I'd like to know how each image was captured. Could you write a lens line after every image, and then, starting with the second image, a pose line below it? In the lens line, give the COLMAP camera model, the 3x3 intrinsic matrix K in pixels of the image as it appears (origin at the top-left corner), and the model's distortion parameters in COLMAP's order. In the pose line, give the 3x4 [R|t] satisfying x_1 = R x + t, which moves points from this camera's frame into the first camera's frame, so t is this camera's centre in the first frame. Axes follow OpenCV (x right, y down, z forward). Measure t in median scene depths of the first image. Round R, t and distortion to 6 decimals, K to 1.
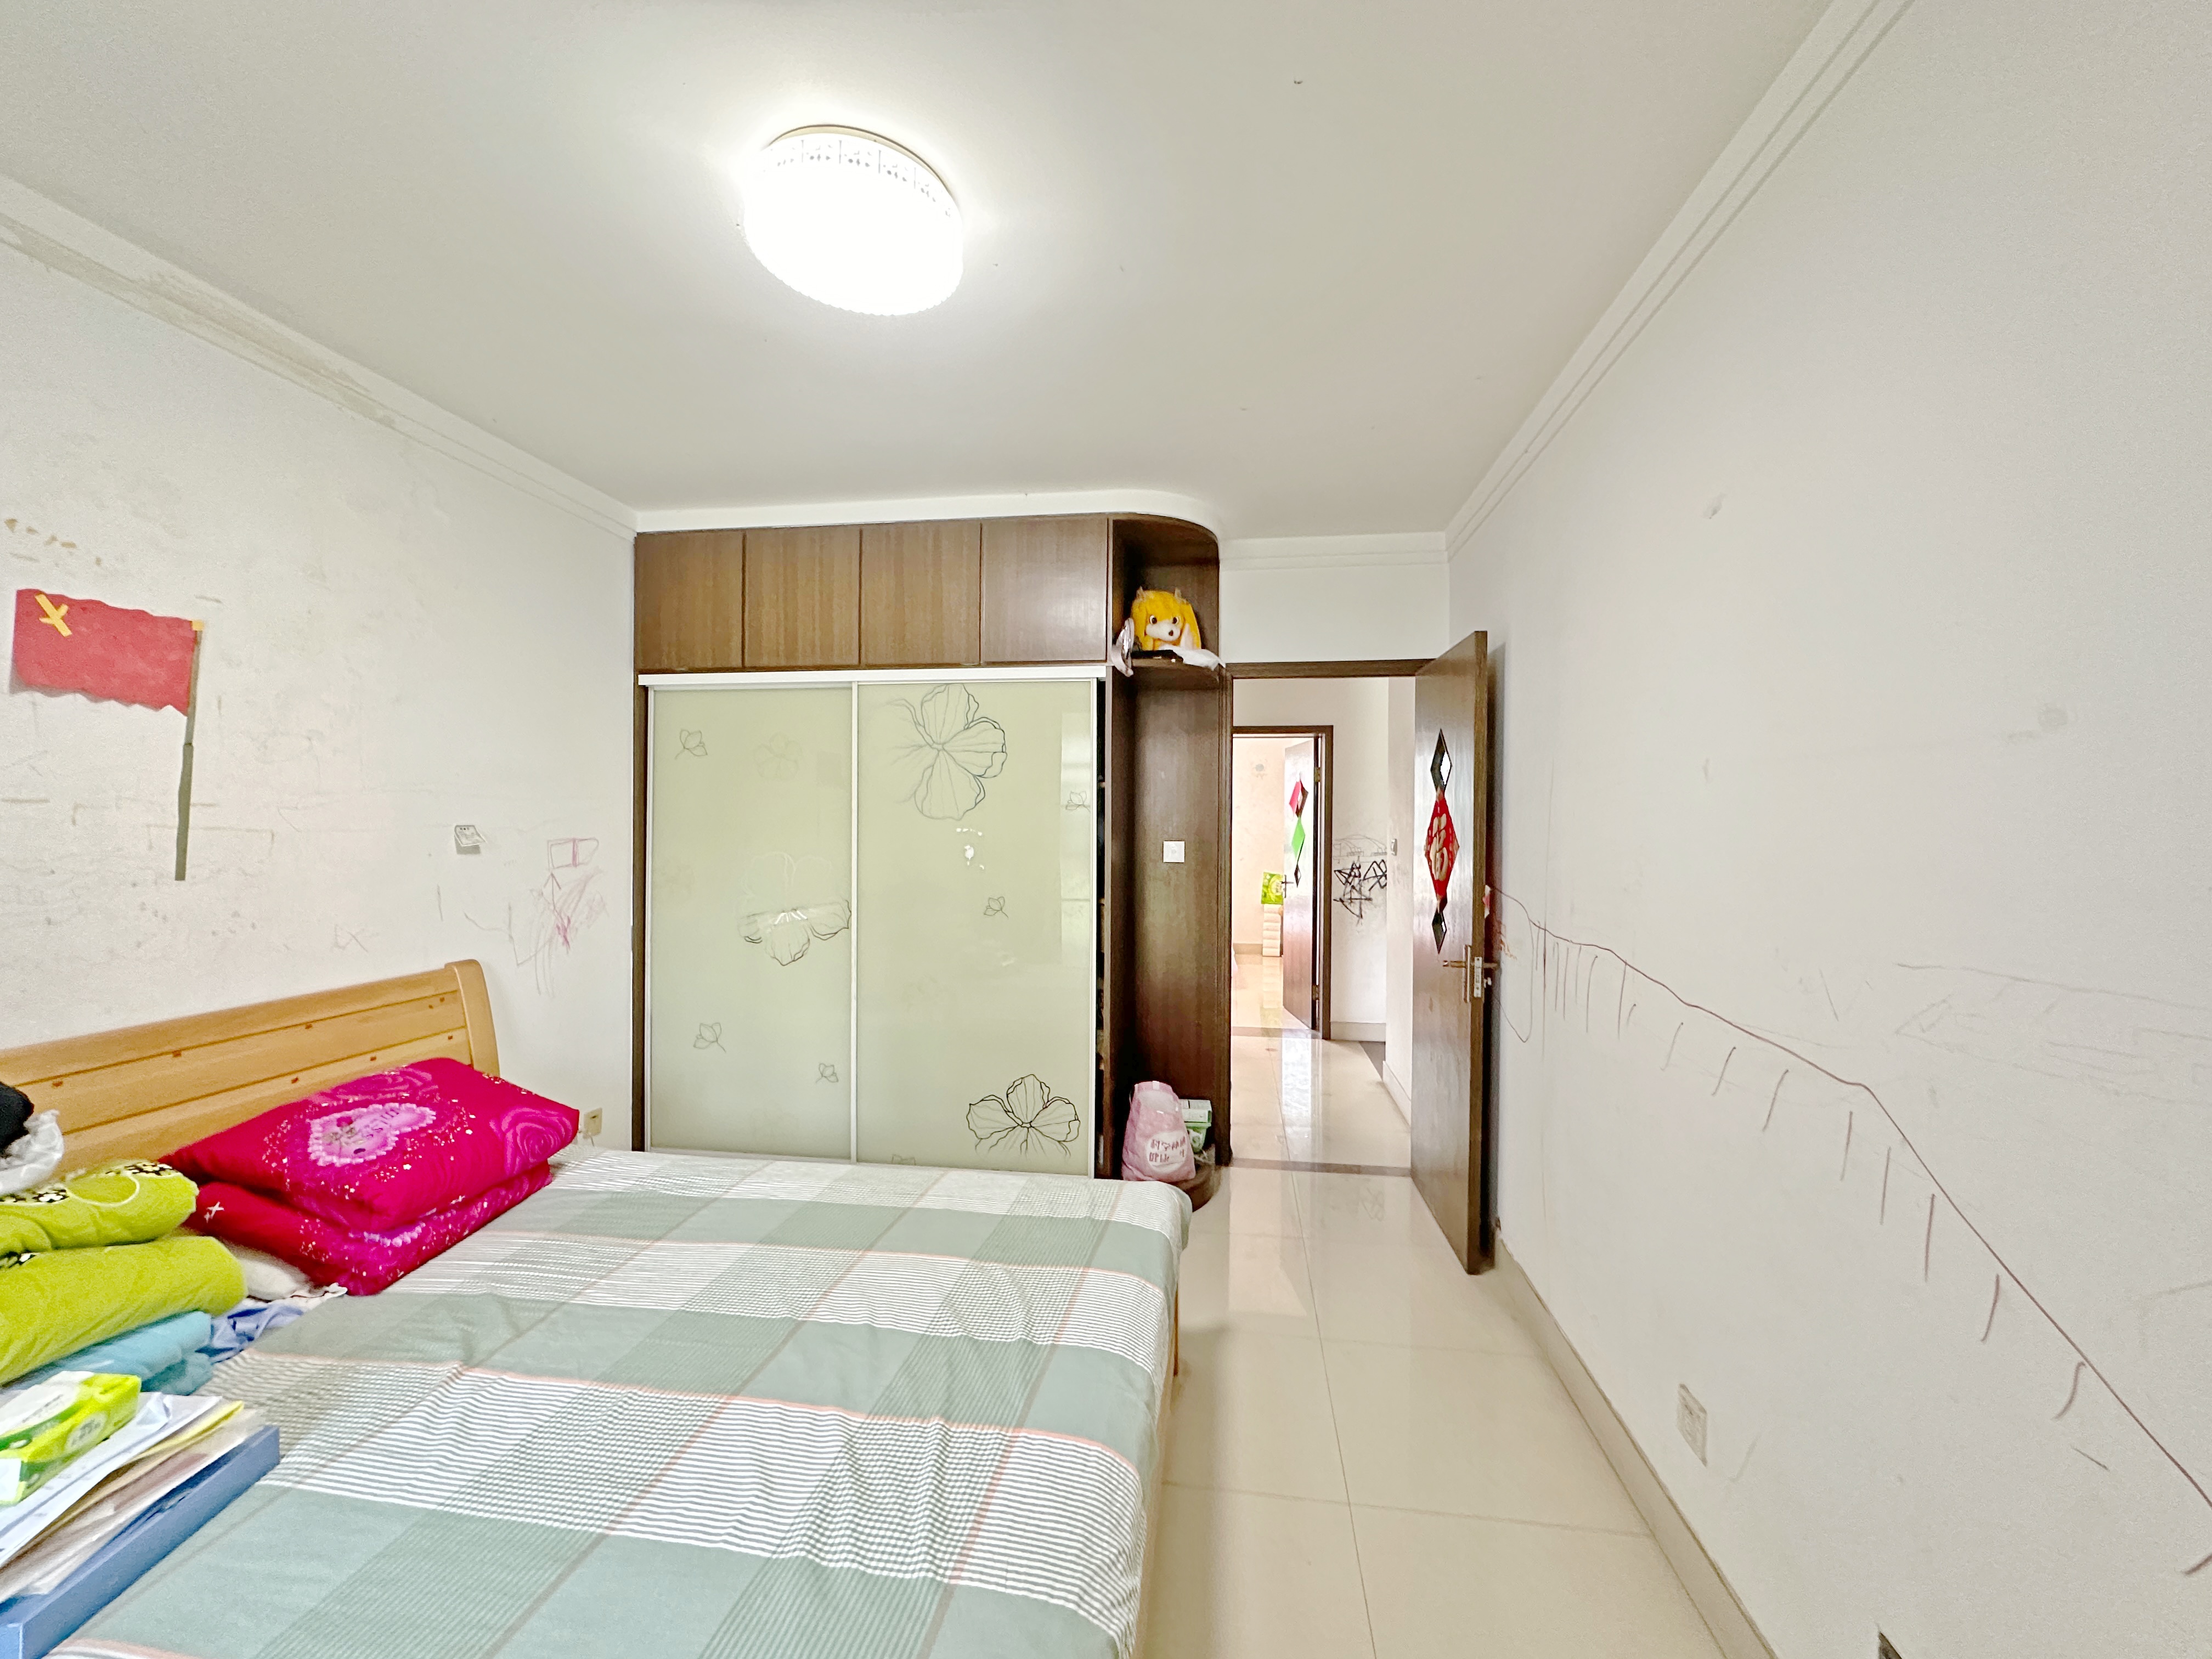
lens RADIAL K [[887.8, 0, 1109.5], [0, 887.8, 826.4], [0, 0, 1]] dist [0.001084, 0.000120]
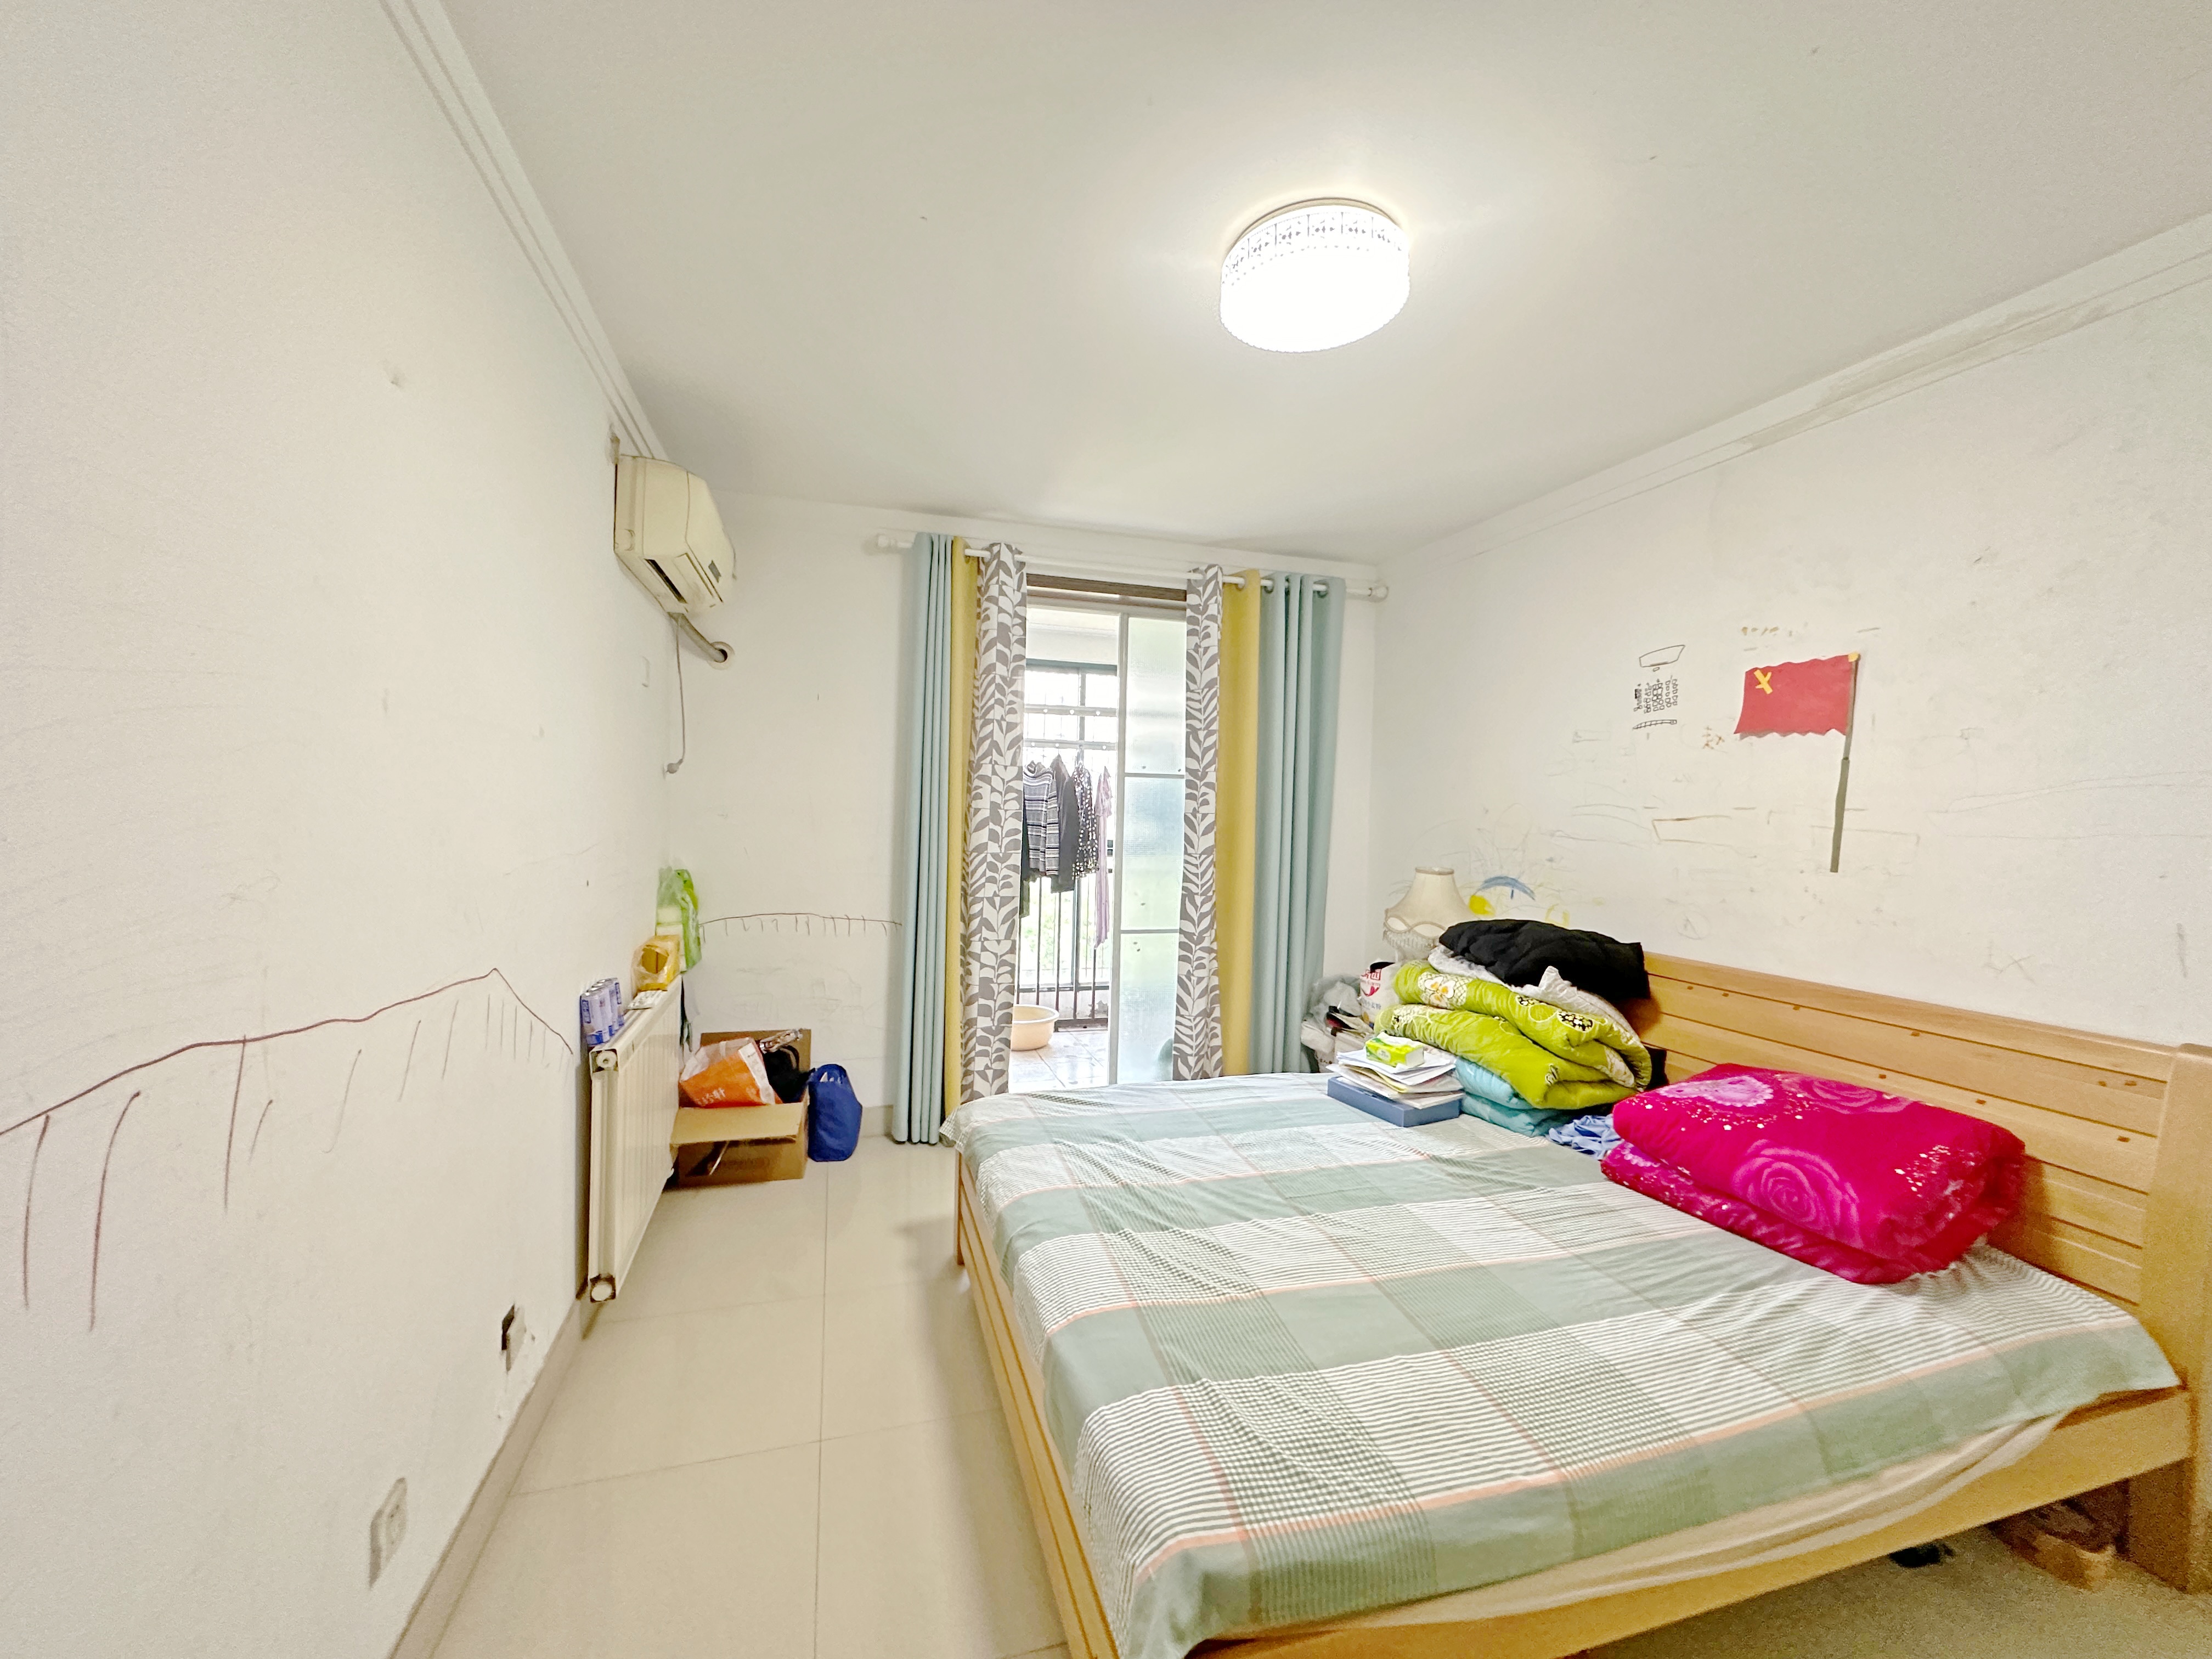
lens RADIAL K [[887.8, 0, 1111.2], [0, 887.8, 825.2], [0, 0, 1]] dist [0.001084, 0.000120]
pose [[-0.904930, -0.021369, -0.425023, 0.364728], [-0.032175, 0.999315, 0.018261, 0.006308], [0.424342, 0.030200, -0.904998, 1.696994]]
